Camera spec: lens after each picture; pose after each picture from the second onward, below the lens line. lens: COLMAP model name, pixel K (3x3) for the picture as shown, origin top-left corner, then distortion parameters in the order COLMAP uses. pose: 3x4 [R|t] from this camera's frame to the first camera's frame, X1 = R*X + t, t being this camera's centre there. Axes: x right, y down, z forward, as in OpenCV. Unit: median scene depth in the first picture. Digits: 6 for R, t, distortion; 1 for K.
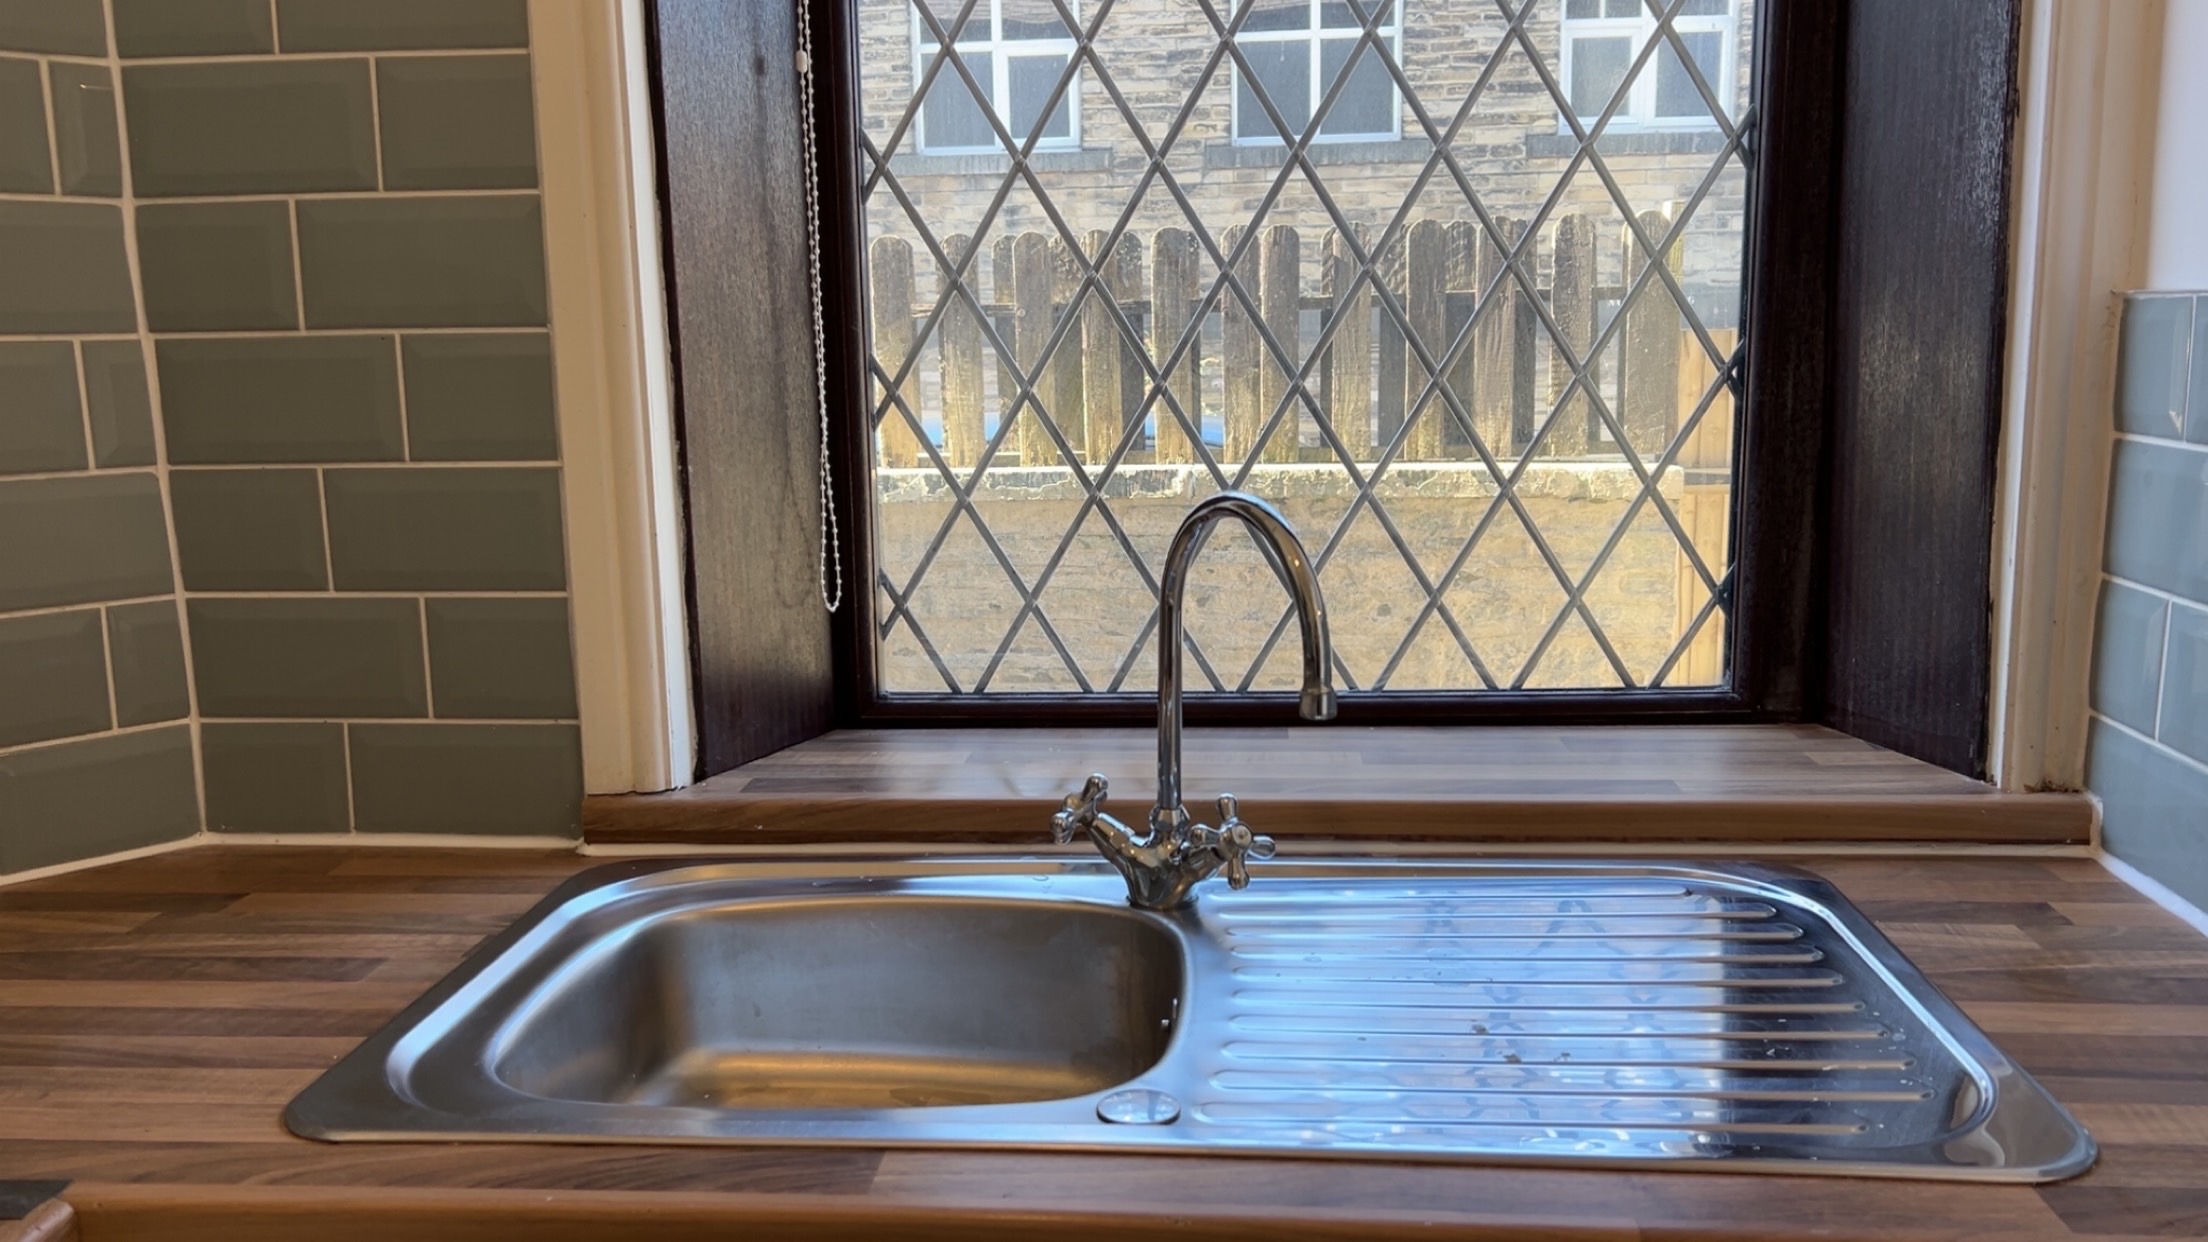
lens RADIAL K [[1759.6, 0, 1105.0], [0, 1759.6, 616.1], [0, 0, 1]] dist [0.034259, -0.024887]
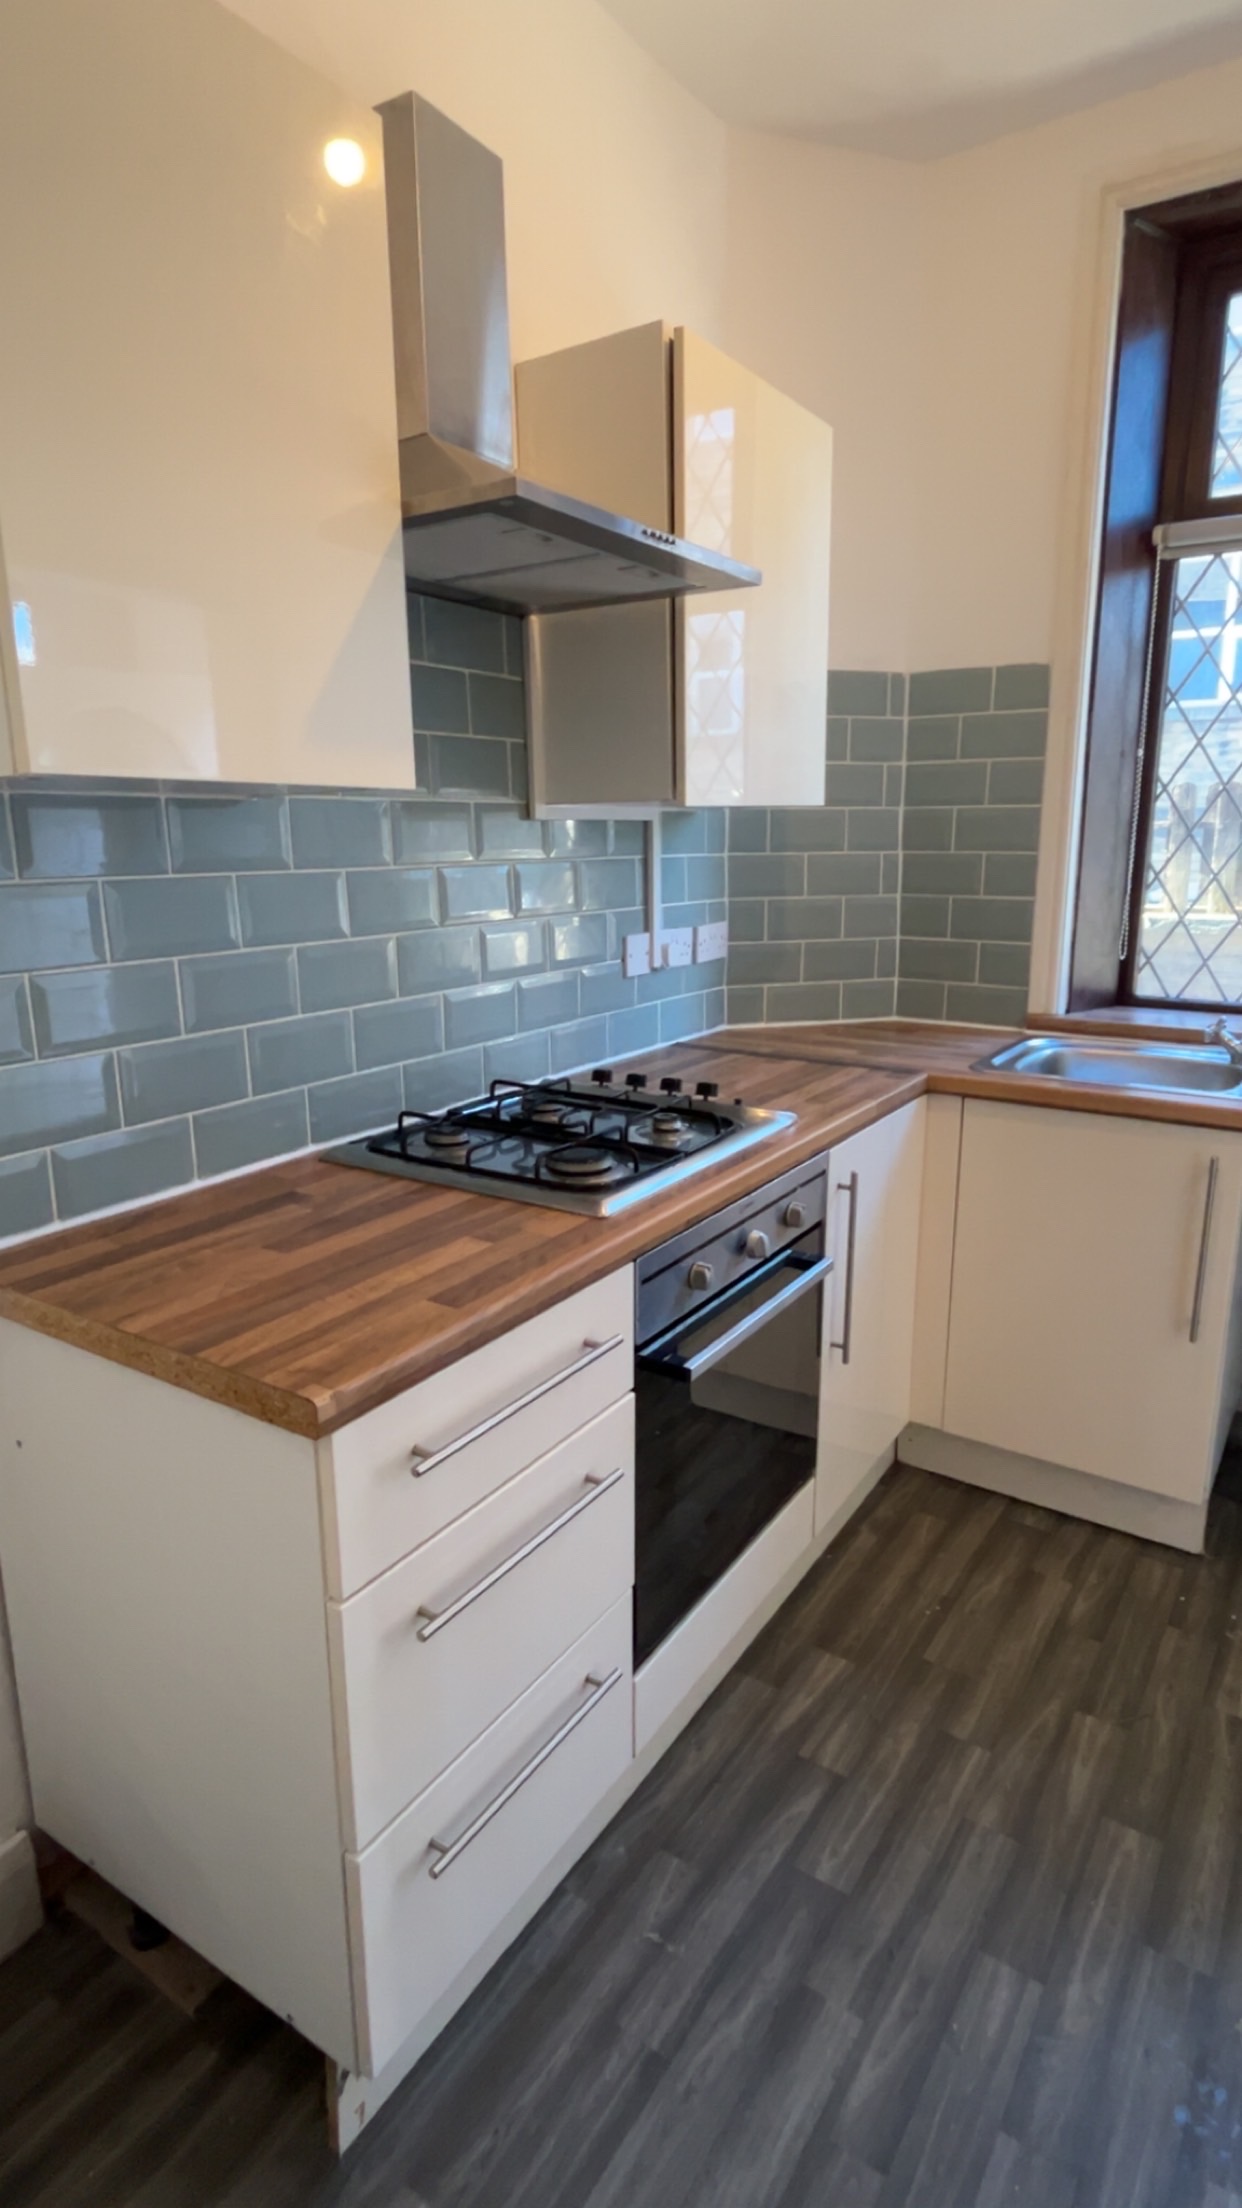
lens RADIAL K [[1176.6, 0, 622.1], [0, 1176.6, 1103.4], [0, 0, 1]] dist [0.000153, 0.005791]
pose [[0.874966, 0.122991, -0.468303, 0.046887], [-0.088041, 0.991490, 0.095903, 0.118505], [0.476112, -0.042682, 0.878348, -1.008198]]
